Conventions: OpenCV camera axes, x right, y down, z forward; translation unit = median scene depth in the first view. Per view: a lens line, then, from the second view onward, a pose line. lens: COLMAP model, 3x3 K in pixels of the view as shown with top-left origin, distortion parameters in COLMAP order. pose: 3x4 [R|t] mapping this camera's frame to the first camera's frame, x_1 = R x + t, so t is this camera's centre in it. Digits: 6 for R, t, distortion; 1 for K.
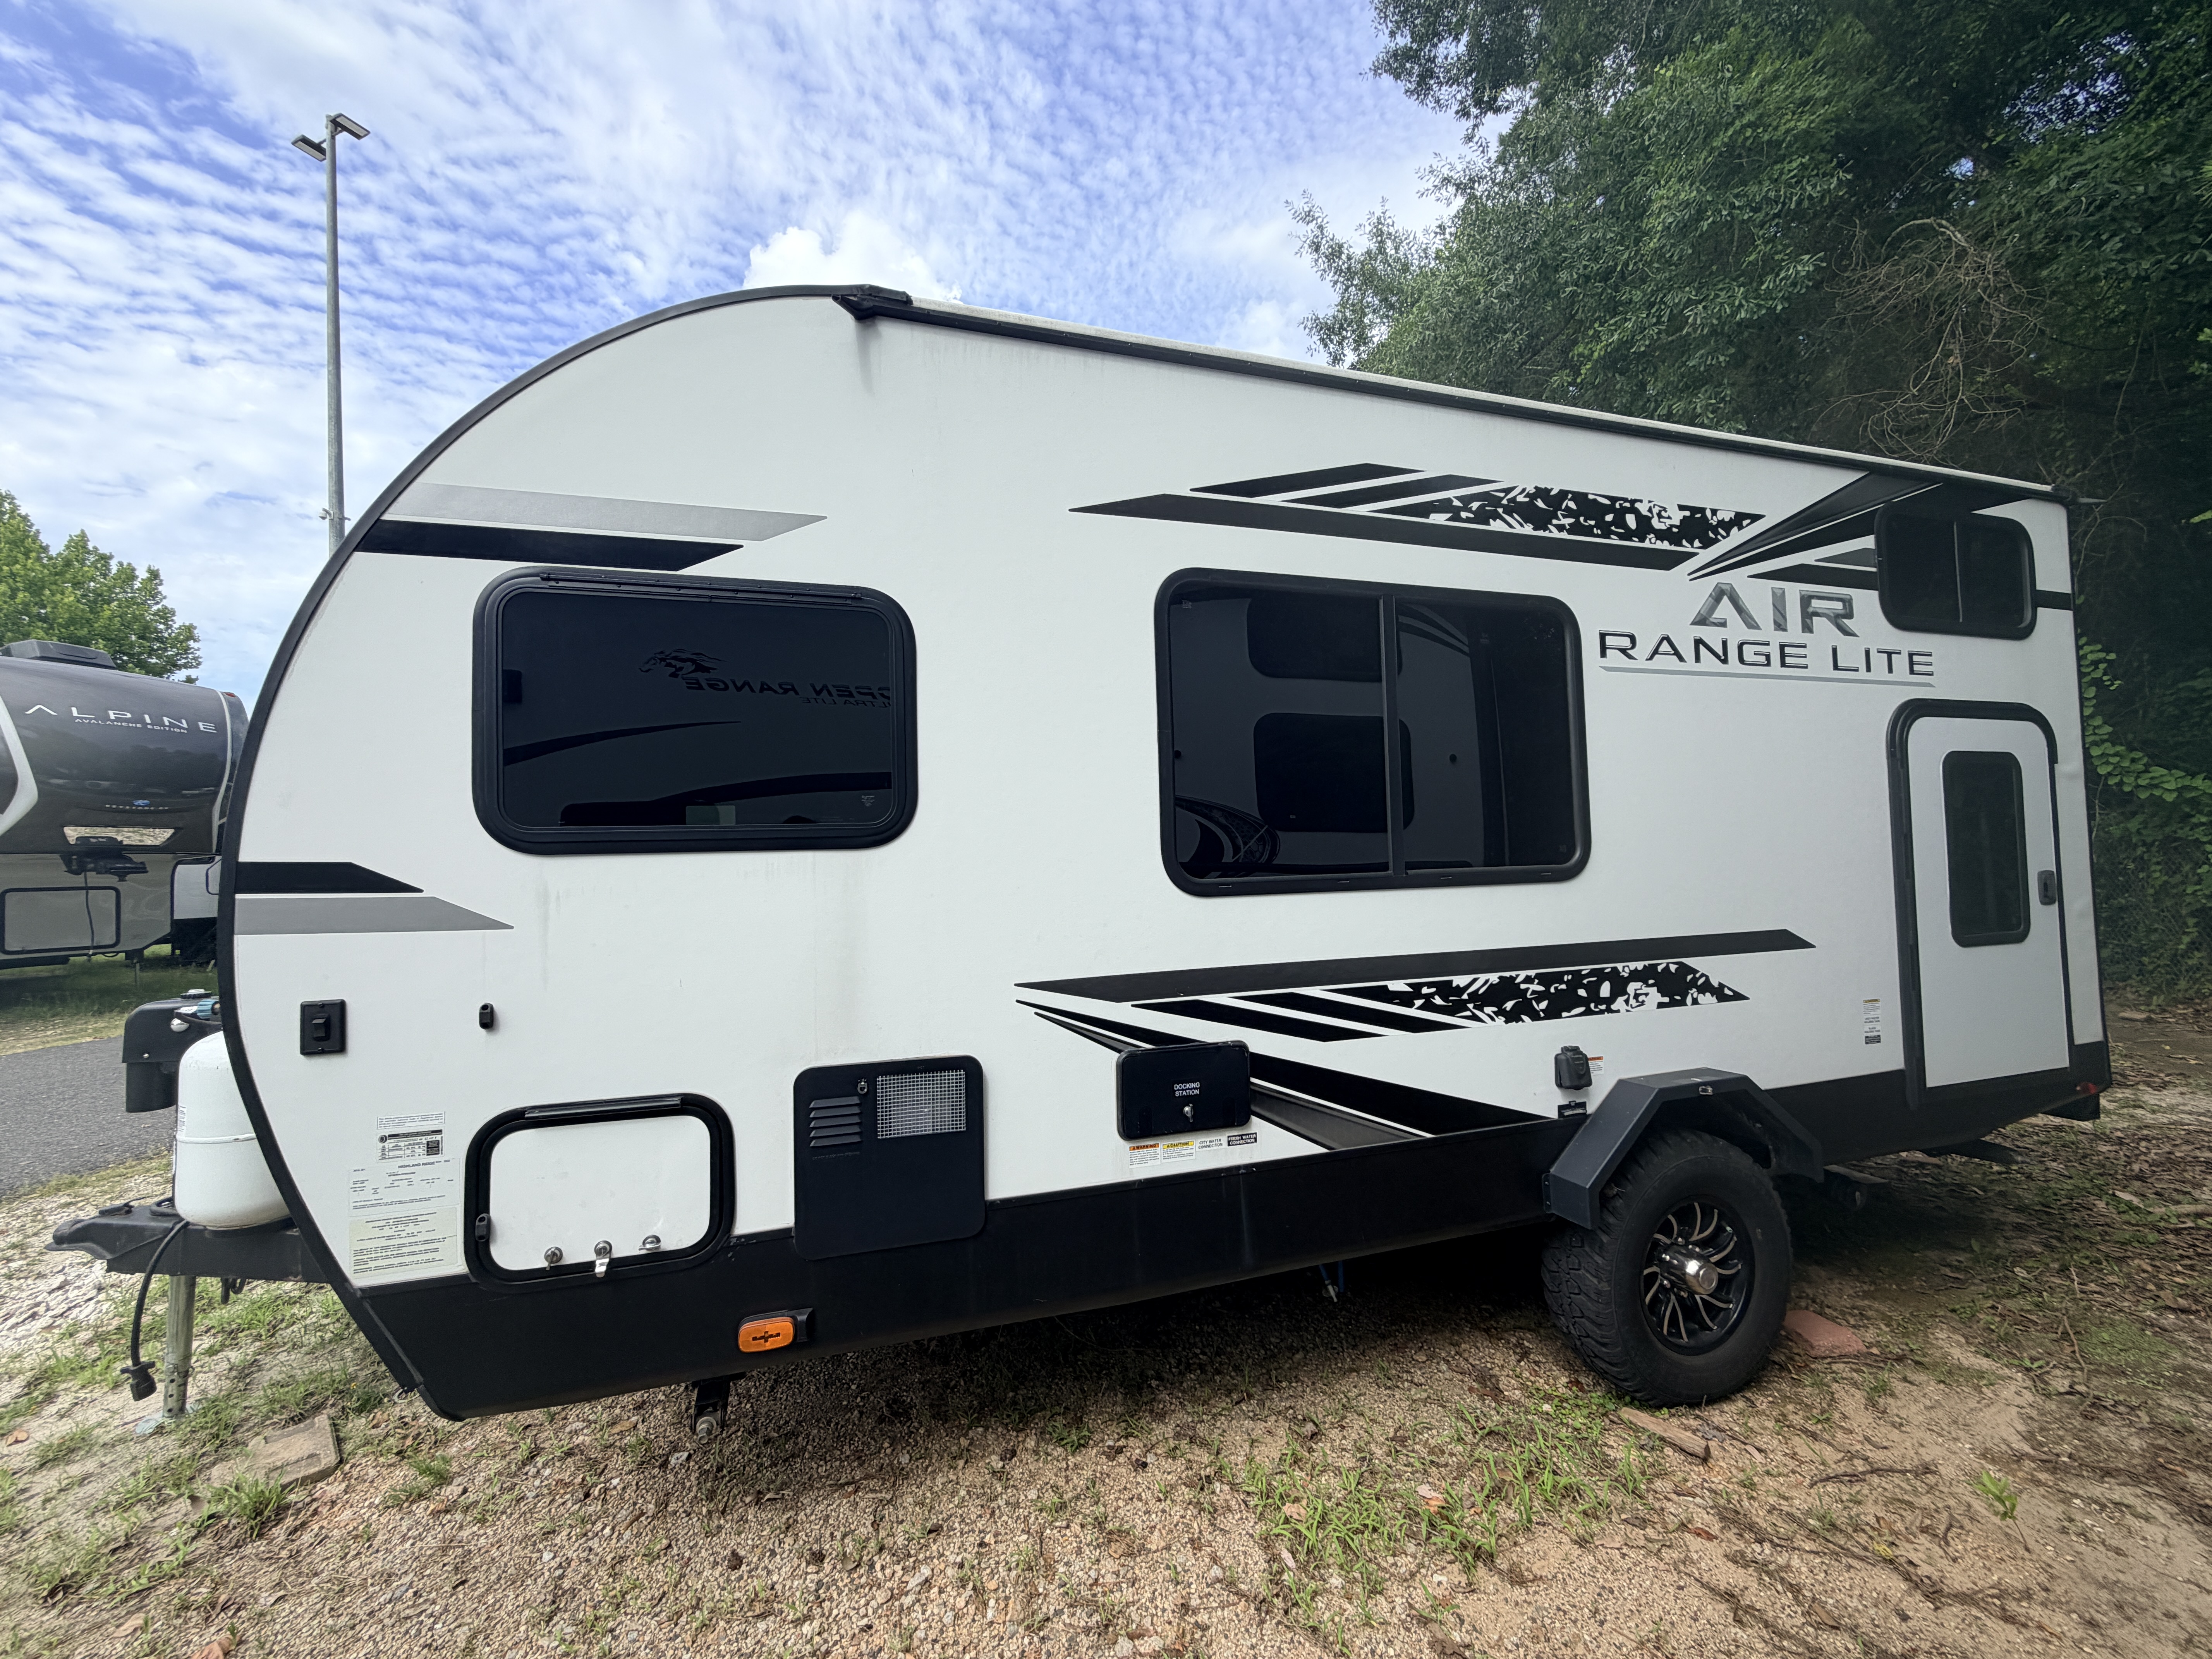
lens RADIAL K [[883.5, 0, 1106.0], [0, 883.5, 829.5], [0, 0, 1]] dist [0.000959, -0.000210]
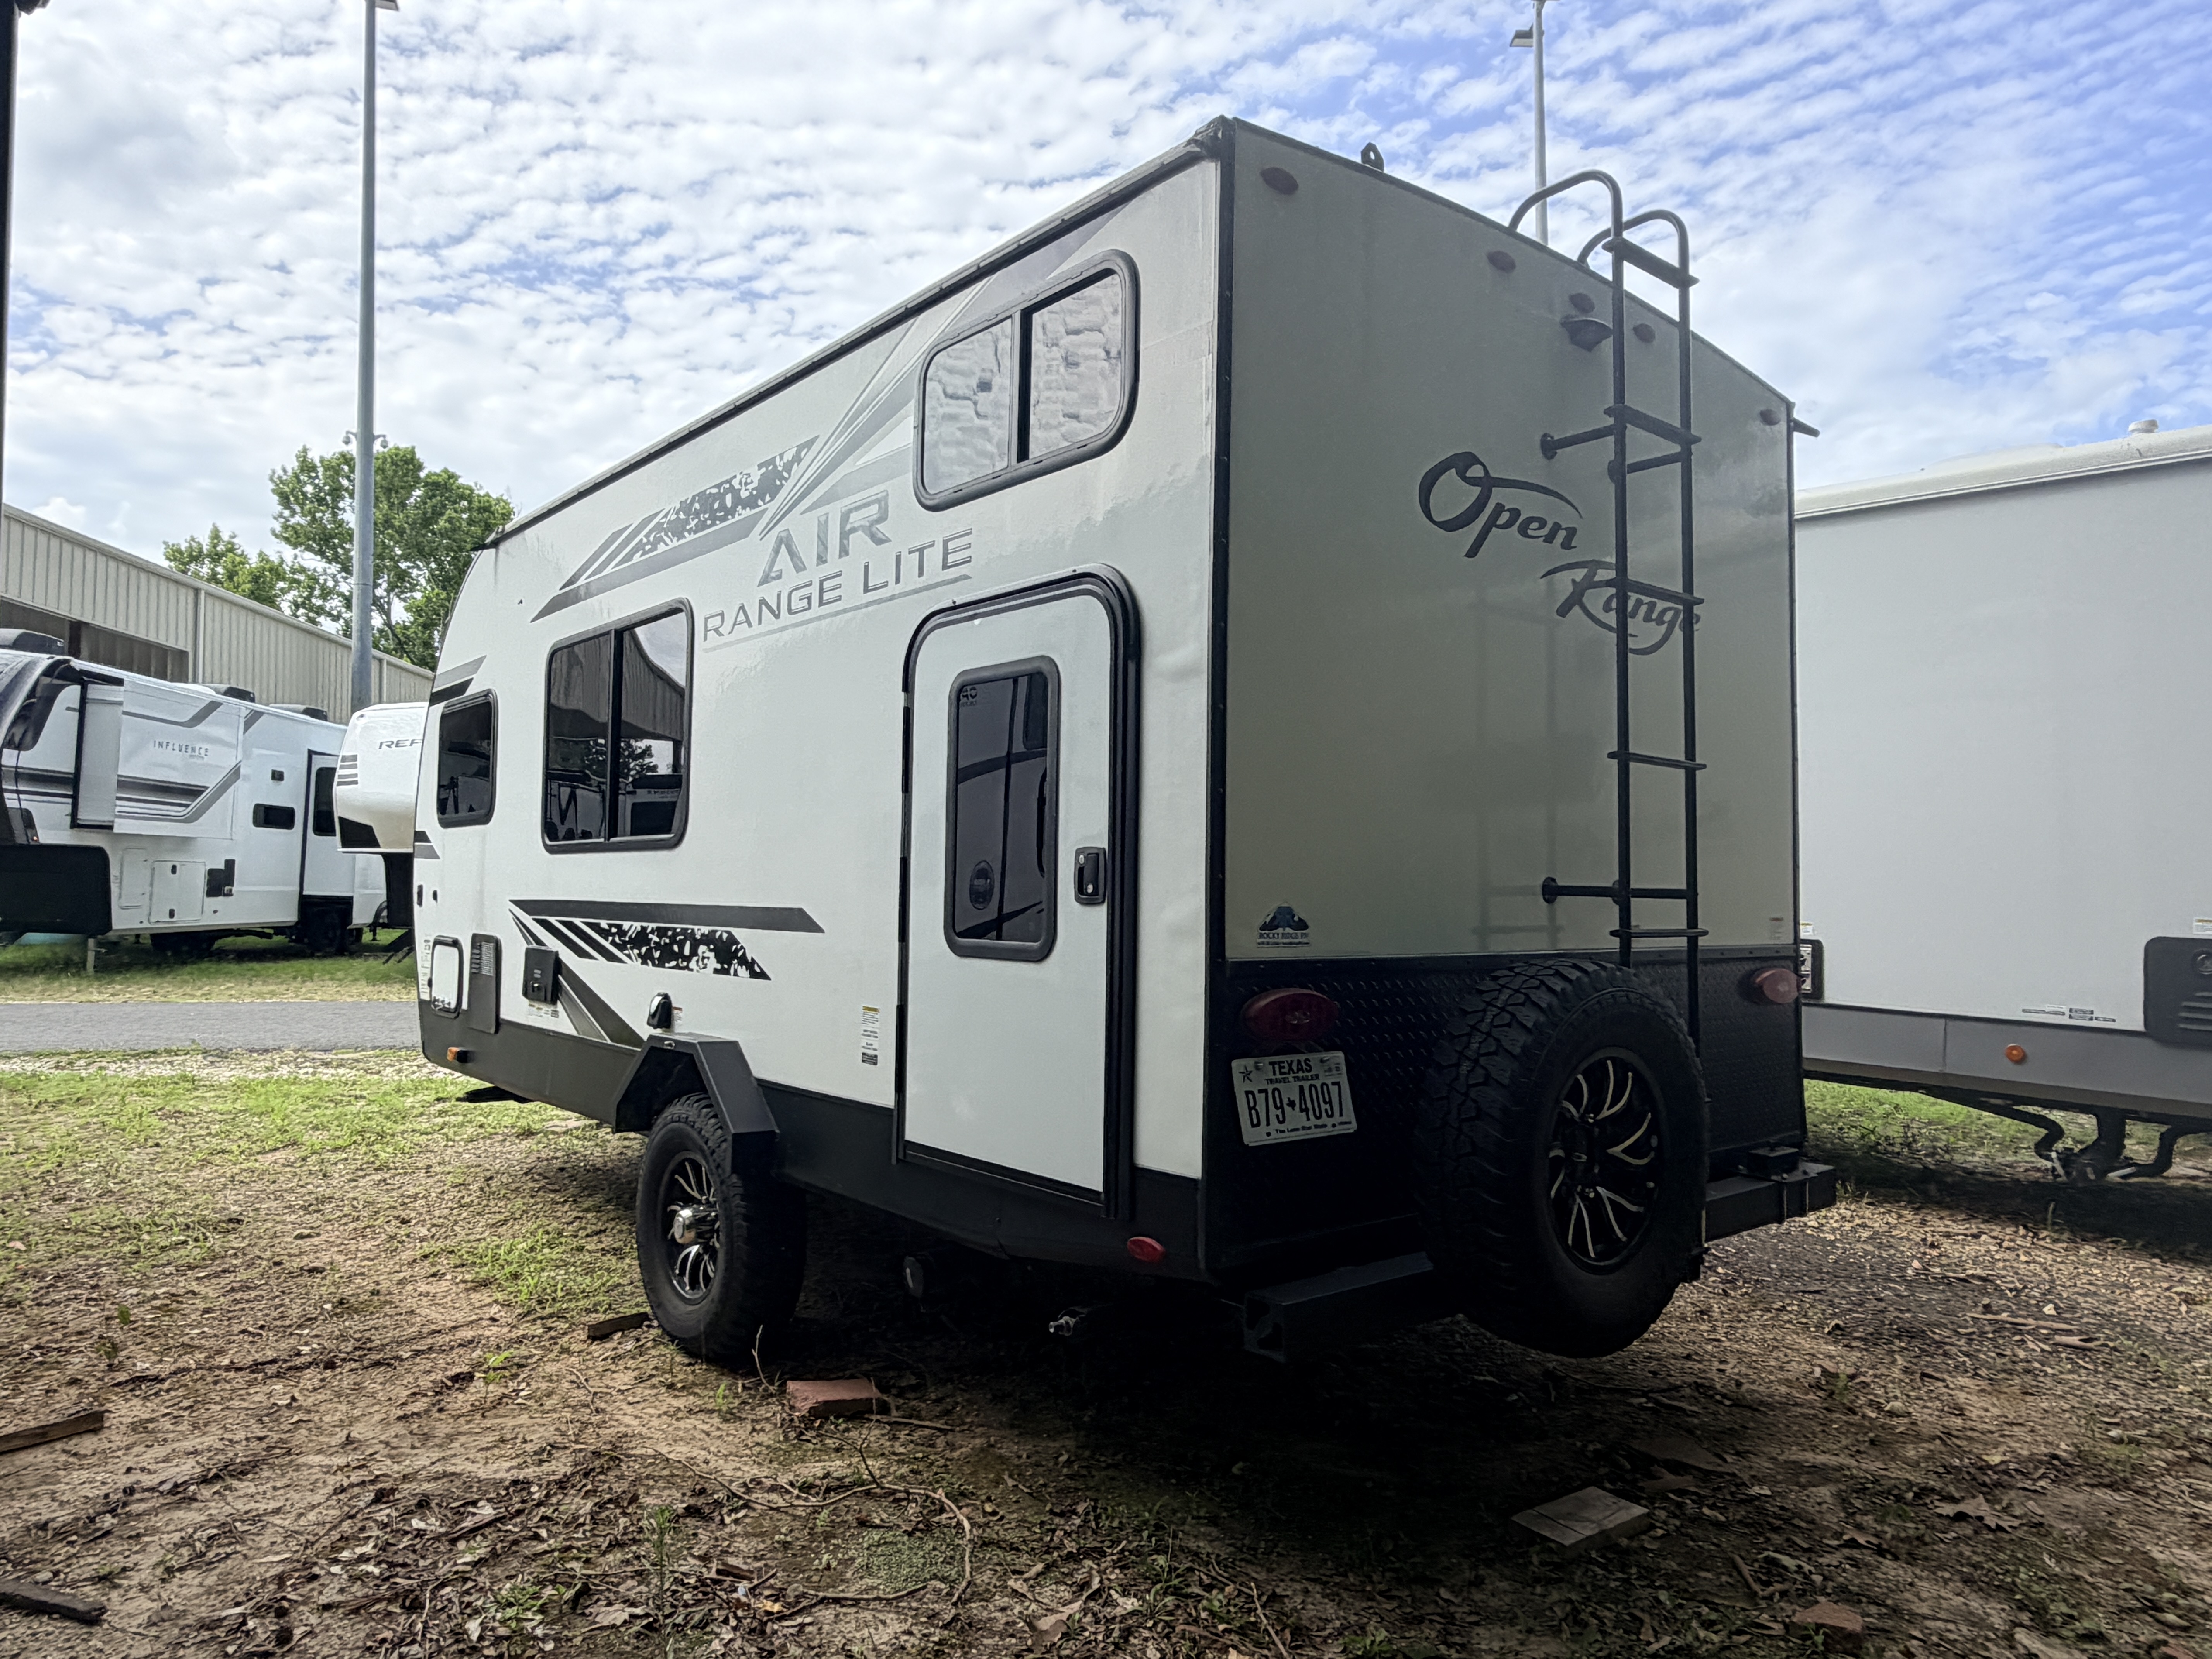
lens RADIAL K [[1426.1, 0, 1106.0], [0, 1426.1, 829.5], [0, 0, 1]] dist [0.007601, 0.001673]
pose [[0.383320, -0.011148, -0.923548, 2.321538], [0.004390, 0.999938, -0.010248, 0.053405], [0.923605, -0.000126, 0.383345, 0.779072]]
